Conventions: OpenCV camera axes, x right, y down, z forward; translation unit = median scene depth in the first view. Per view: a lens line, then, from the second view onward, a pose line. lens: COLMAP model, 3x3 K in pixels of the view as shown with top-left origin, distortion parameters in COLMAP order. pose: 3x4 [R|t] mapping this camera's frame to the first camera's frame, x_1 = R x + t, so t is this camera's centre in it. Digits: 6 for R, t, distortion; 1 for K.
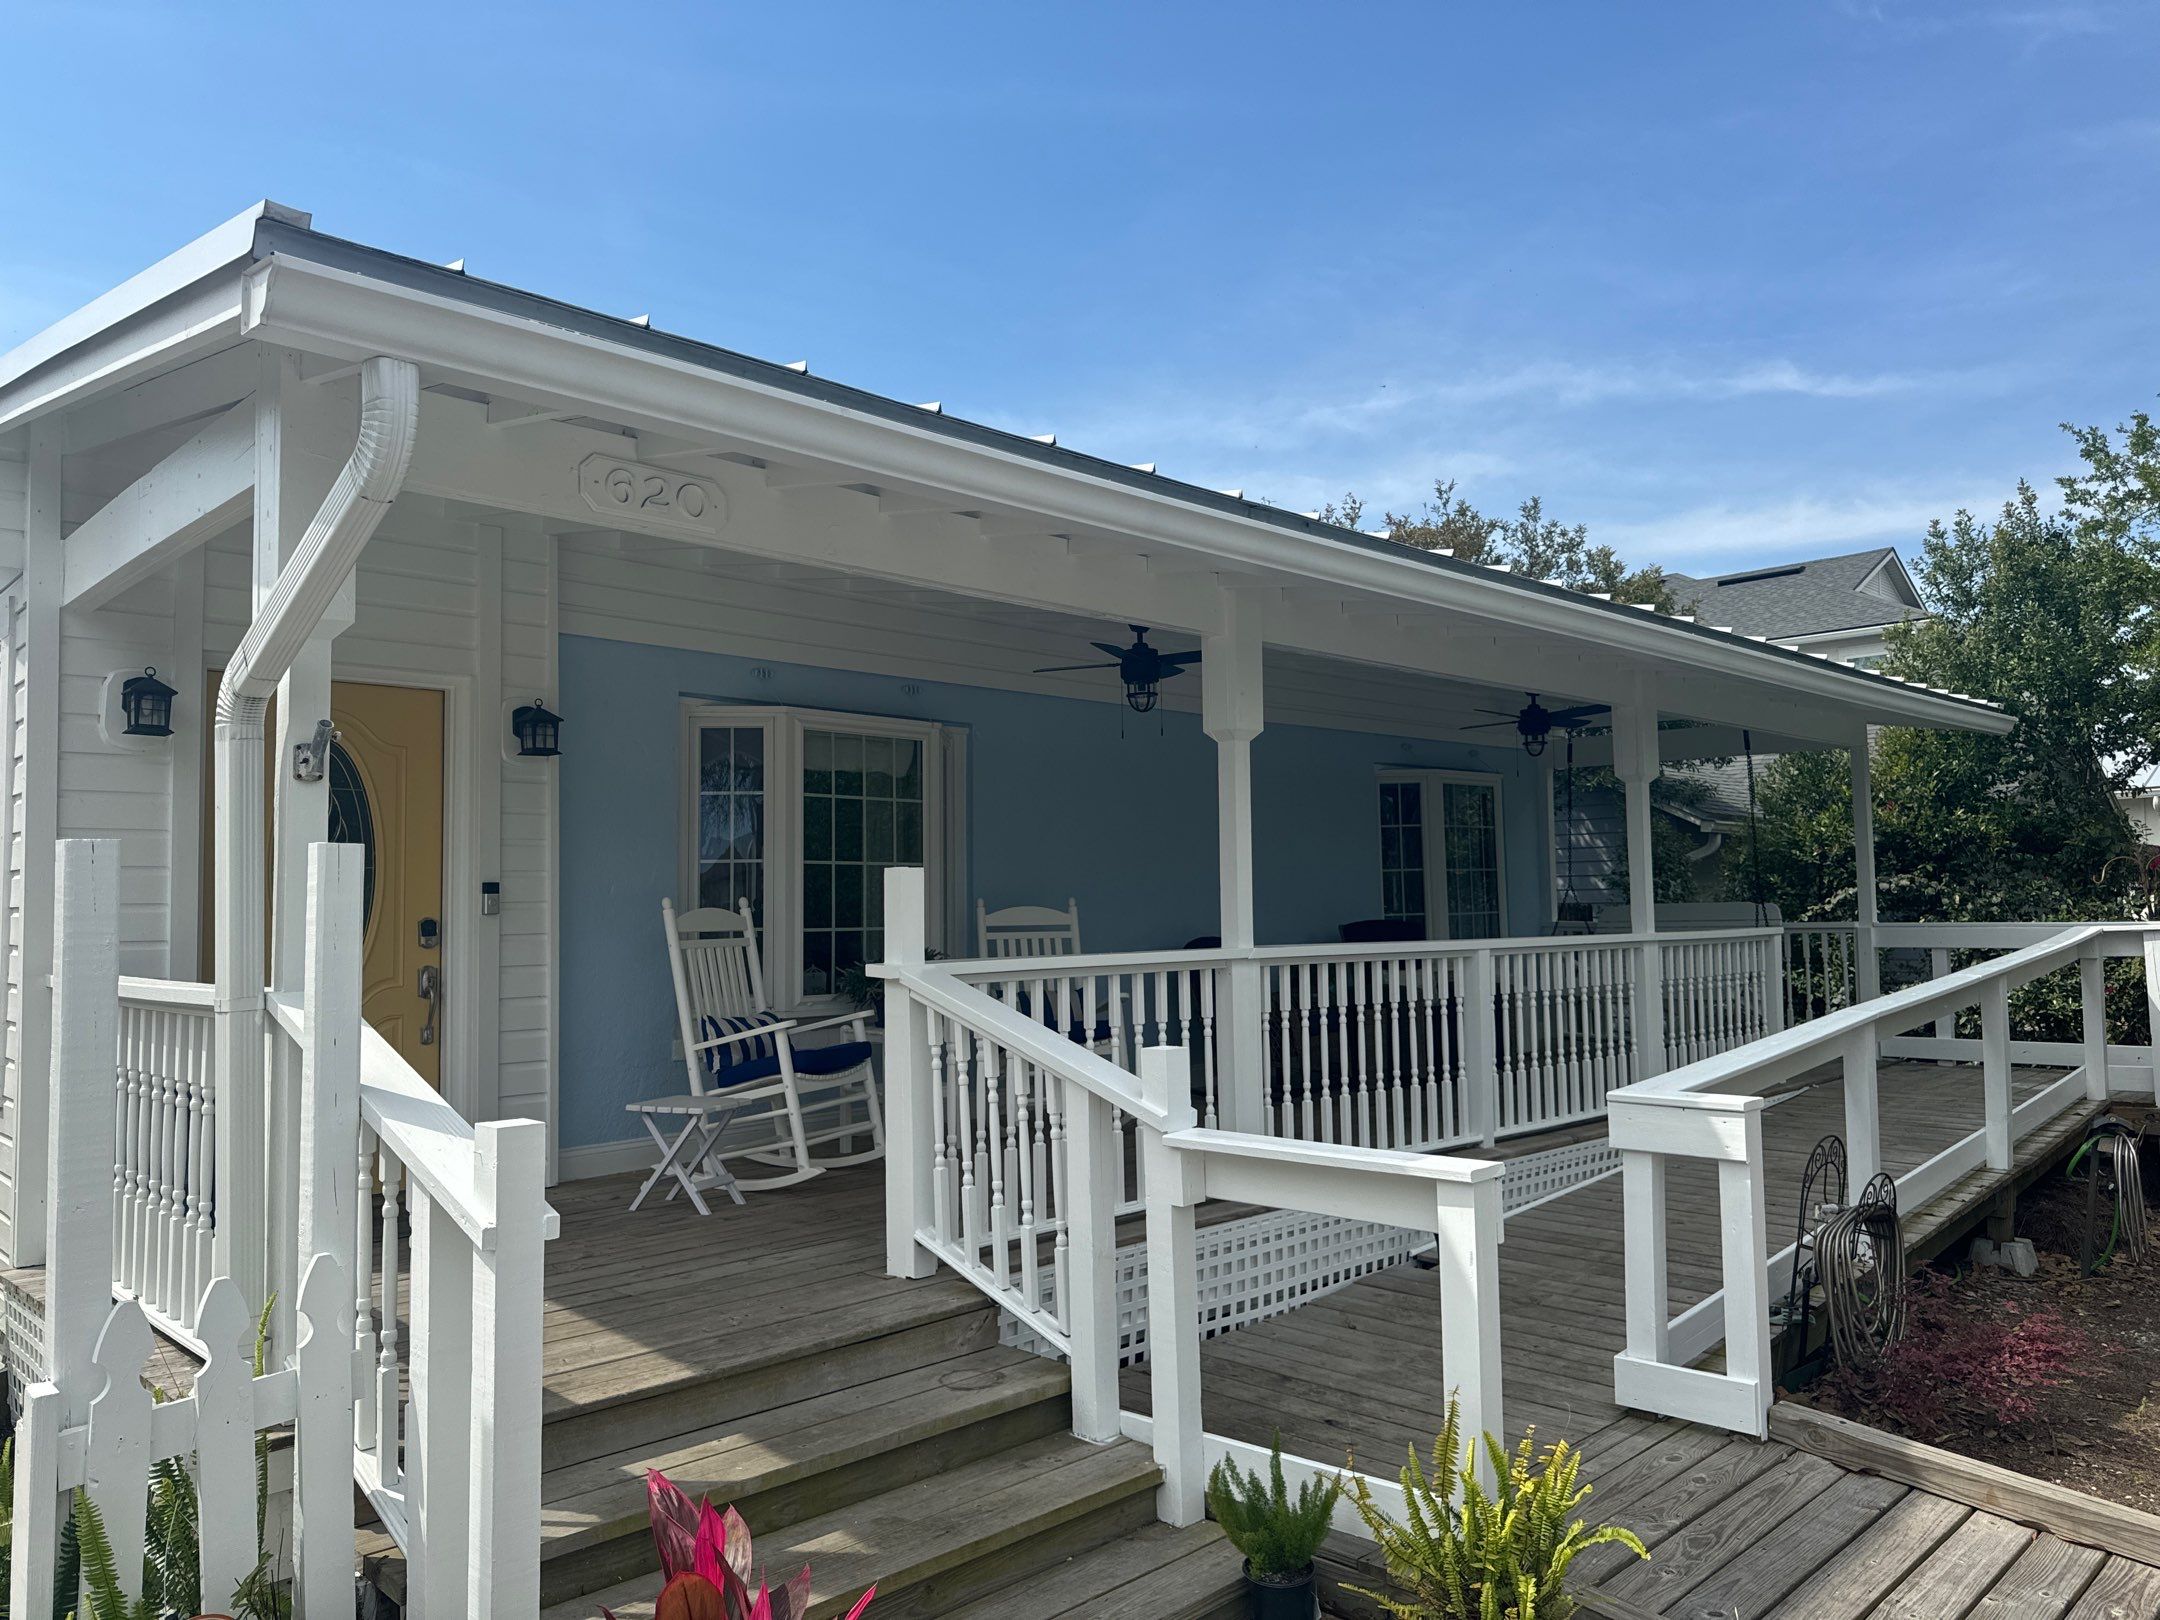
lens RADIAL K [[1530.9, 0, 1080.0], [0, 1530.9, 810.0], [0, 0, 1]] dist [0.062017, -0.094921]
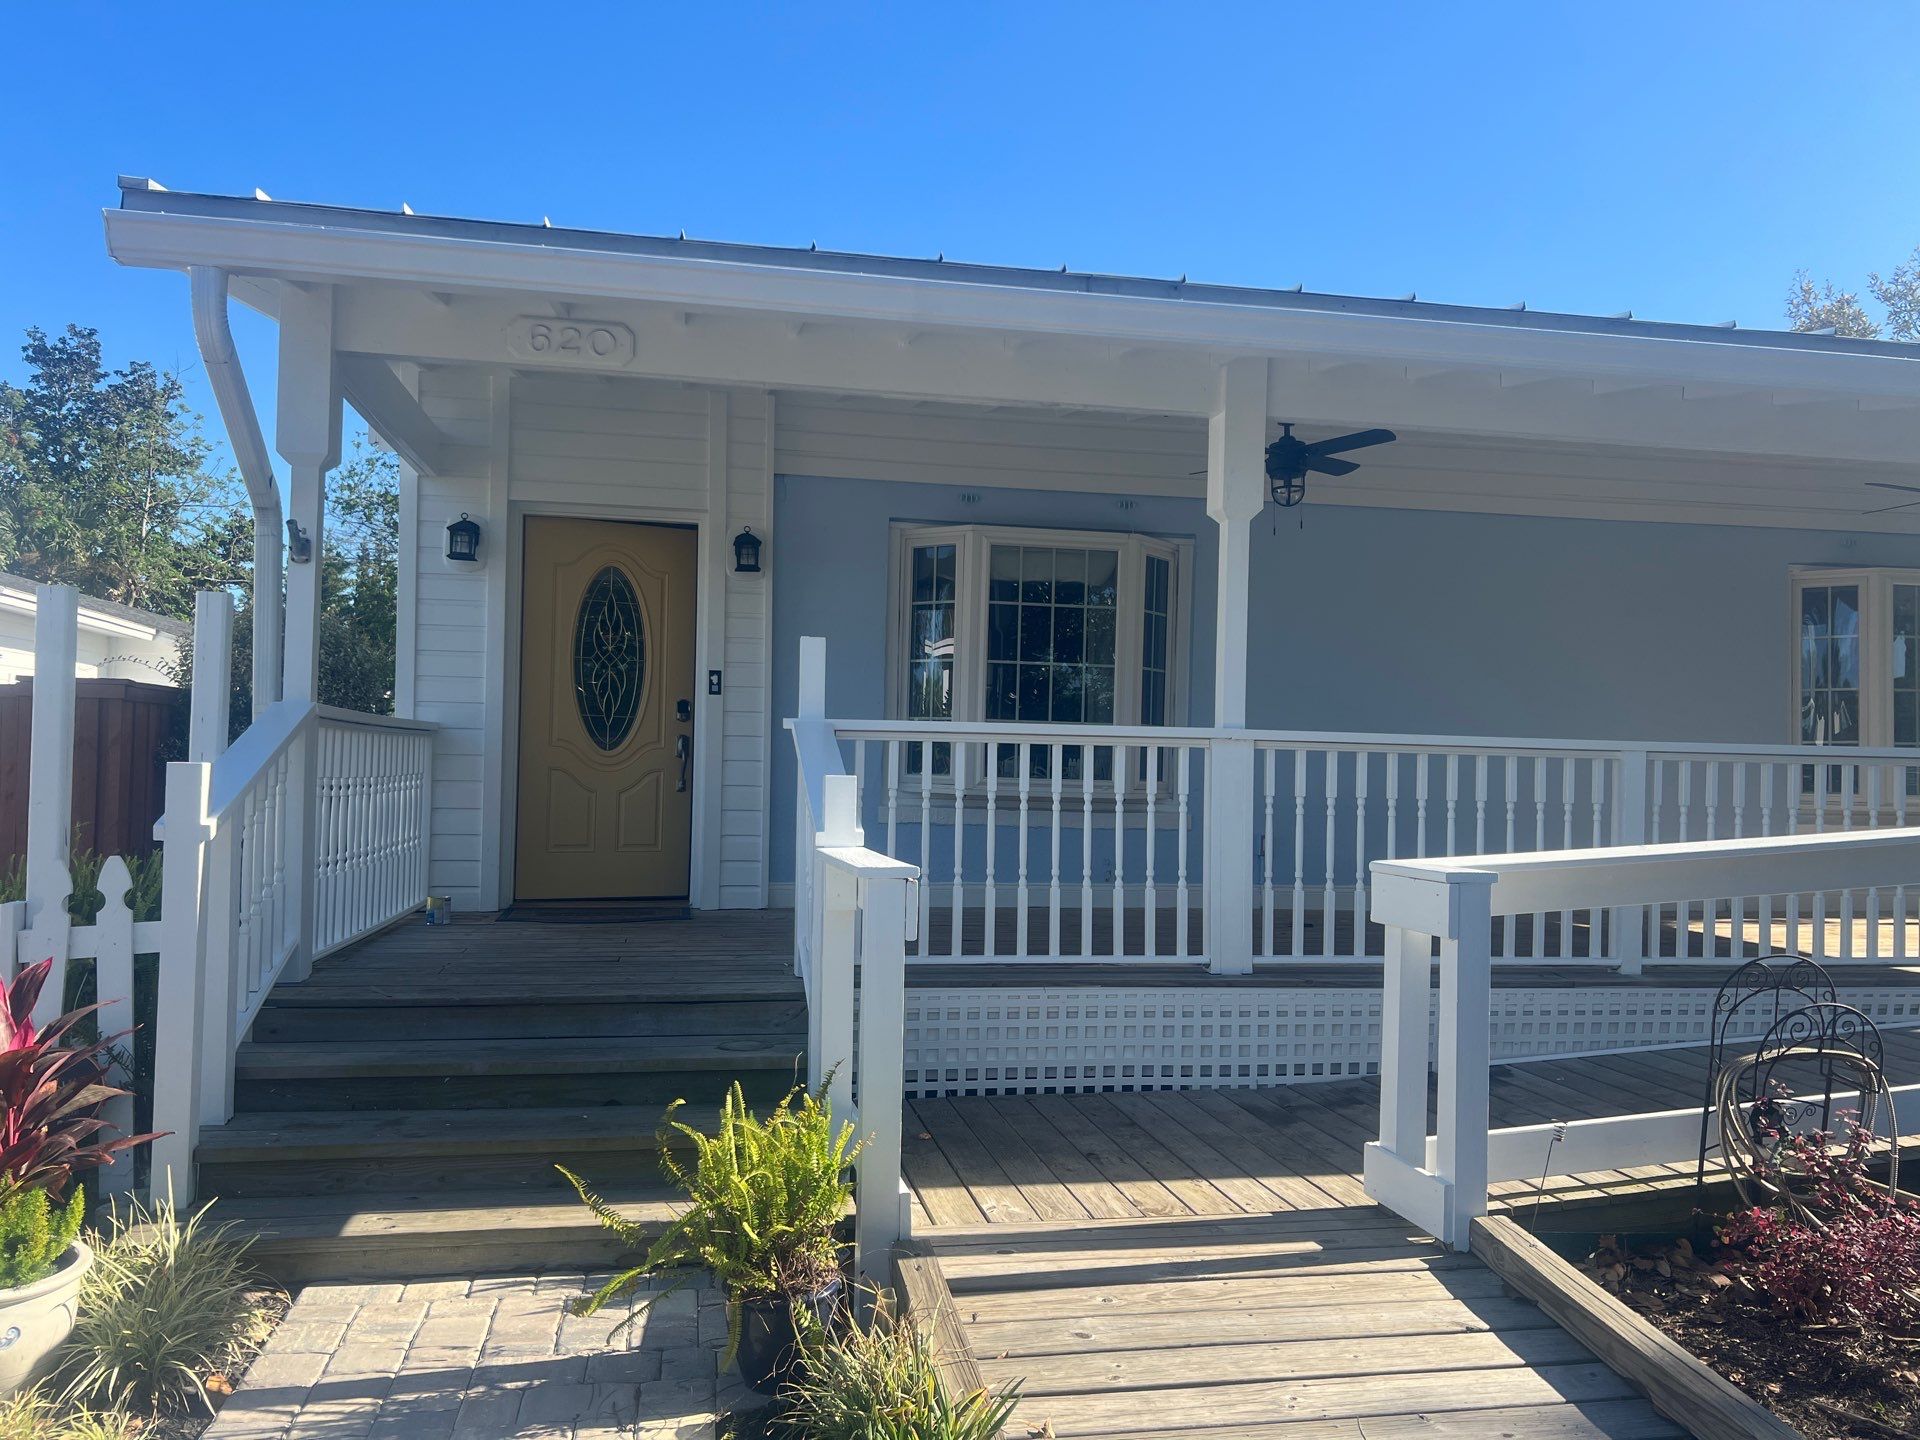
lens RADIAL K [[1437.5, 0, 960.3], [0, 1437.5, 738.1], [0, 0, 1]] dist [-0.005785, -0.006360]
pose [[0.826520, 0.020761, -0.562525, 0.471600], [0.001760, 0.999219, 0.039464, 0.057157], [0.562905, -0.033608, 0.825838, 0.119417]]
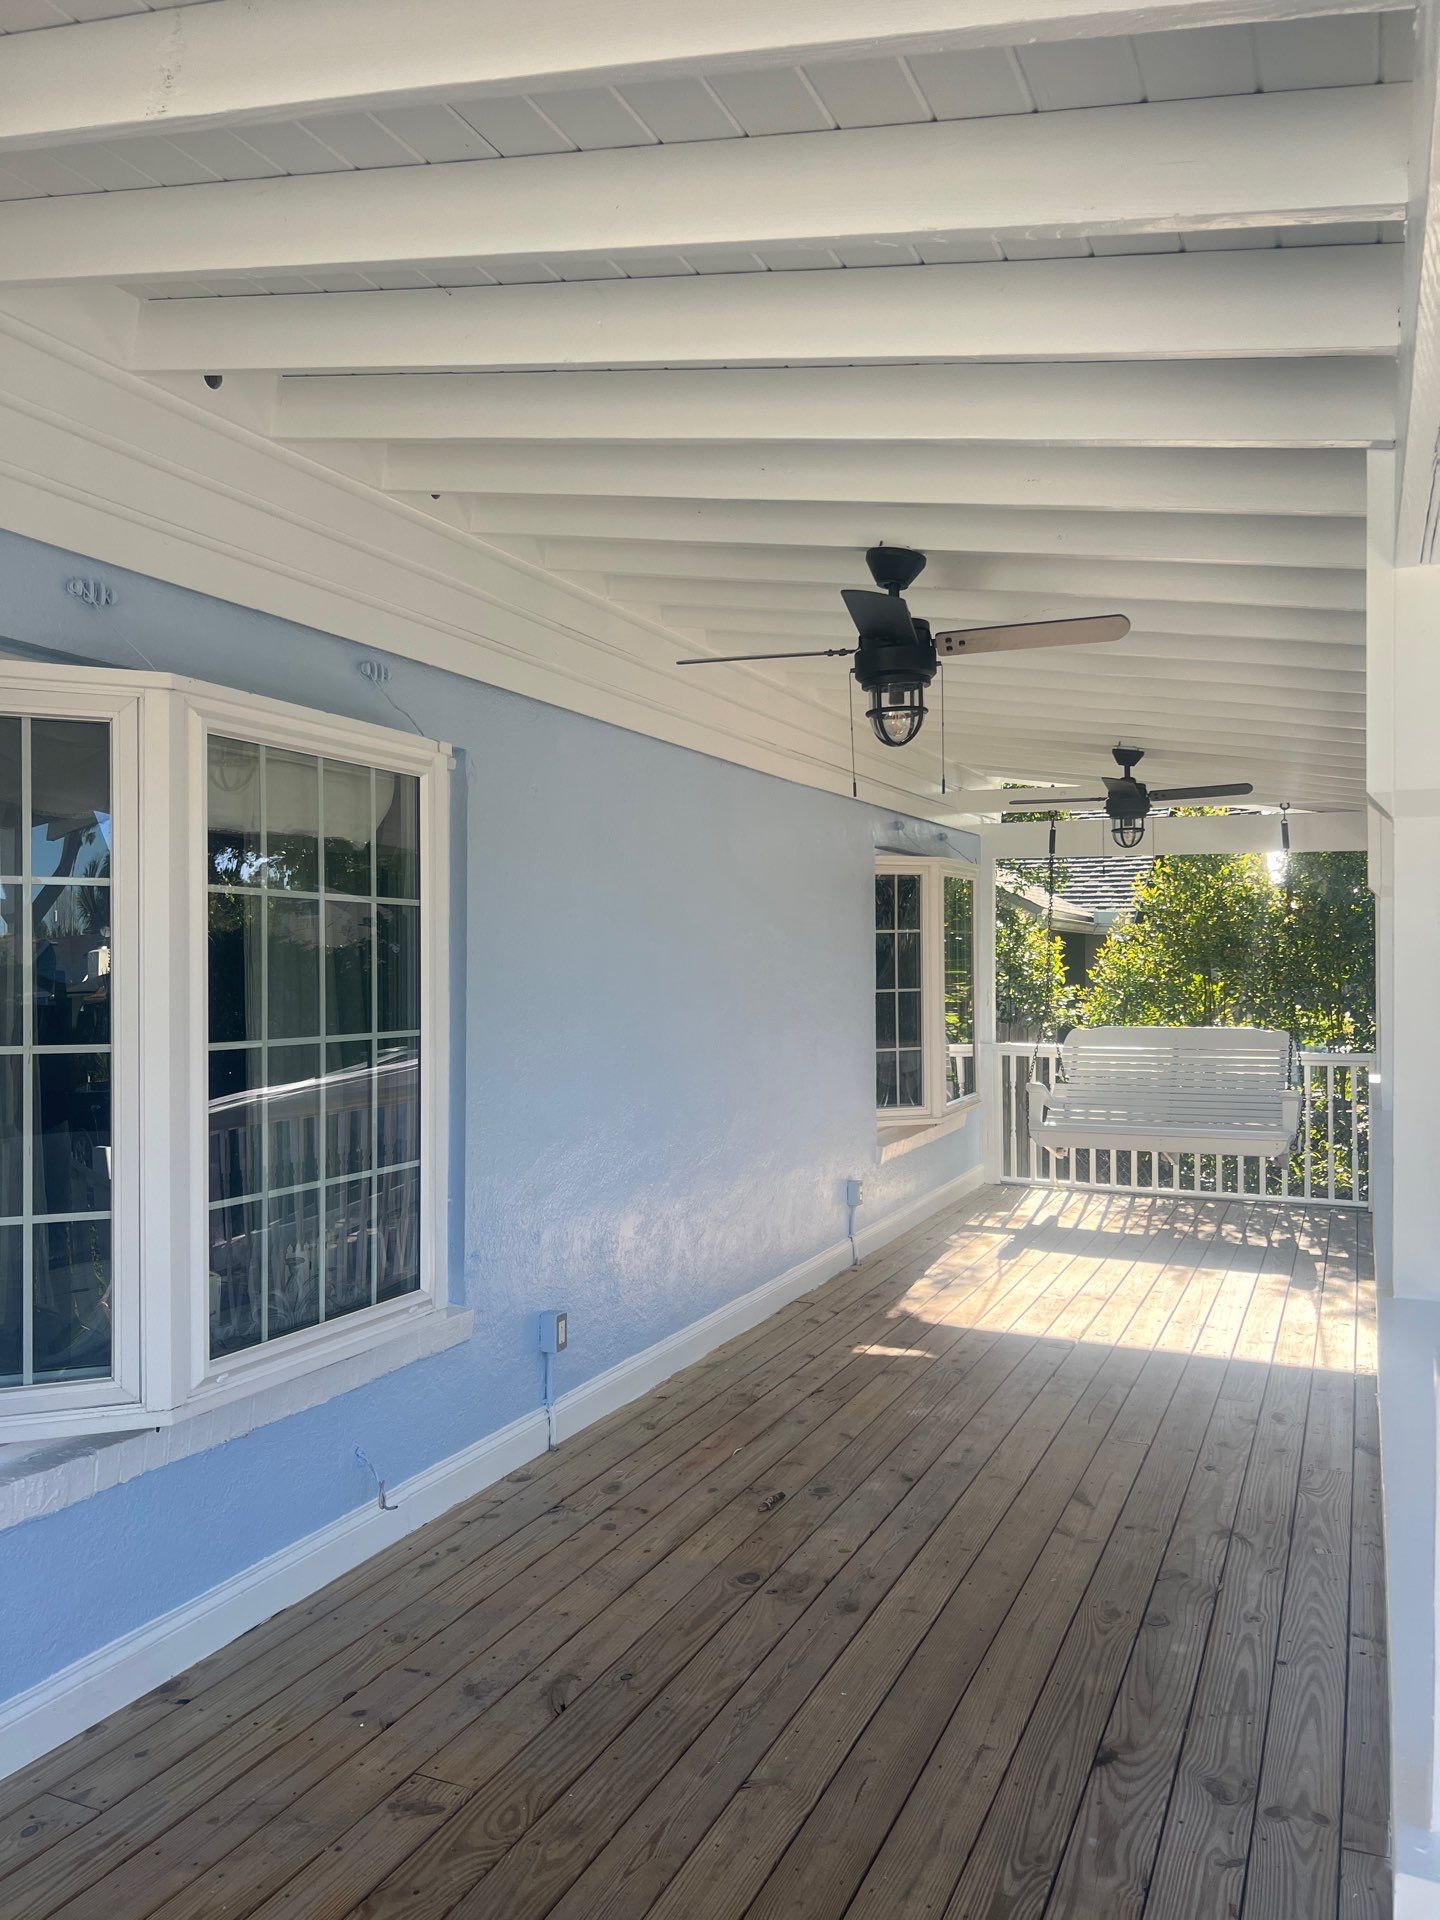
lens RADIAL K [[1437.5, 0, 708.1], [0, 1437.5, 971.0], [0, 0, 1]] dist [-0.005785, -0.006360]
pose [[0.936458, 0.009955, 0.350639, -0.221703], [-0.033865, 0.997494, 0.062124, -0.018774], [-0.349141, -0.070051, 0.934448, 0.675274]]
